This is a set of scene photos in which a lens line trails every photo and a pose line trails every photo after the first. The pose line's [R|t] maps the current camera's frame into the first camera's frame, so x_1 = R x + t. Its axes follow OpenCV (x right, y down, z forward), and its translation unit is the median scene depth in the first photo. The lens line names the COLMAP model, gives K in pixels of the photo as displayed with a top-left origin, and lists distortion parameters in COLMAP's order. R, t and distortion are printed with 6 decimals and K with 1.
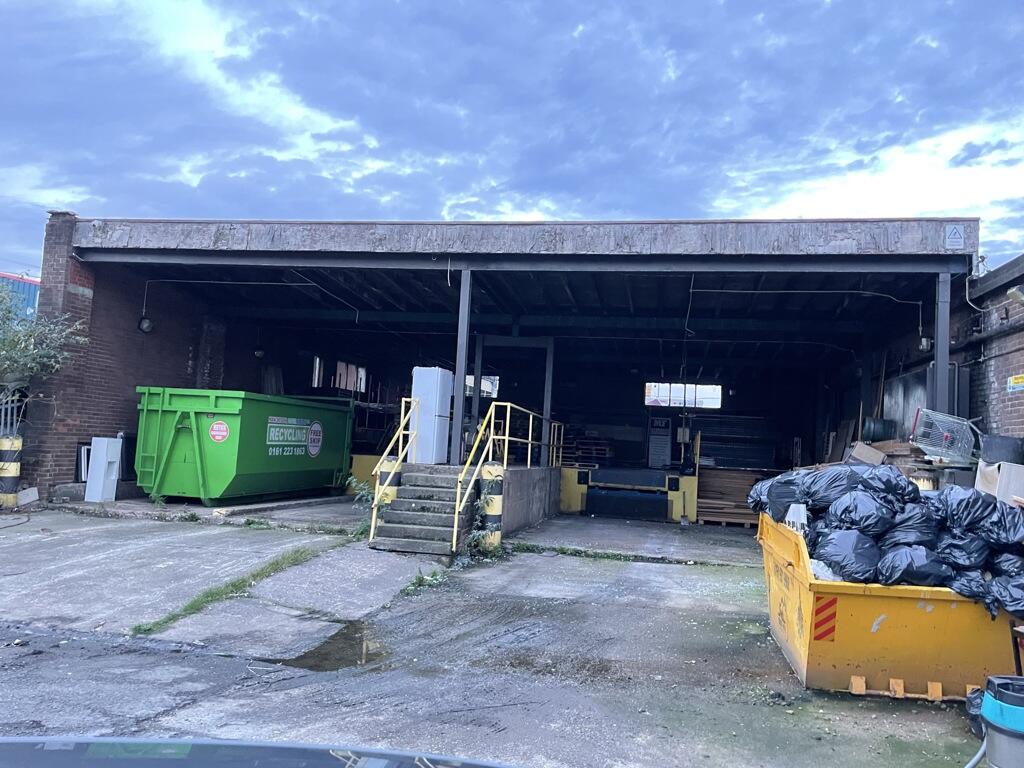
lens RADIAL K [[783.0, 0, 516.4], [0, 783.0, 386.0], [0, 0, 1]] dist [0.044370, -0.003313]
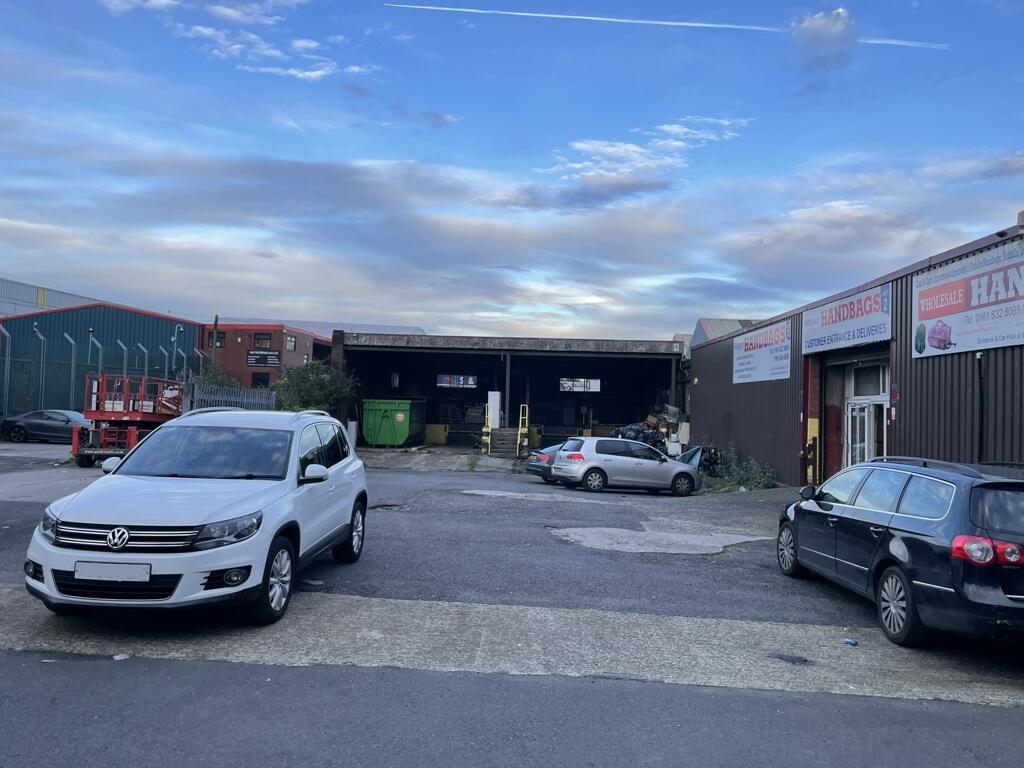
lens RADIAL K [[804.9, 0, 510.3], [0, 804.9, 383.1], [0, 0, 1]] dist [0.000172, -0.000760]
pose [[0.988625, -0.024854, 0.148333, -0.415731], [0.016846, 0.998344, 0.055005, -0.181166], [-0.149454, -0.051880, 0.987407, -1.520187]]
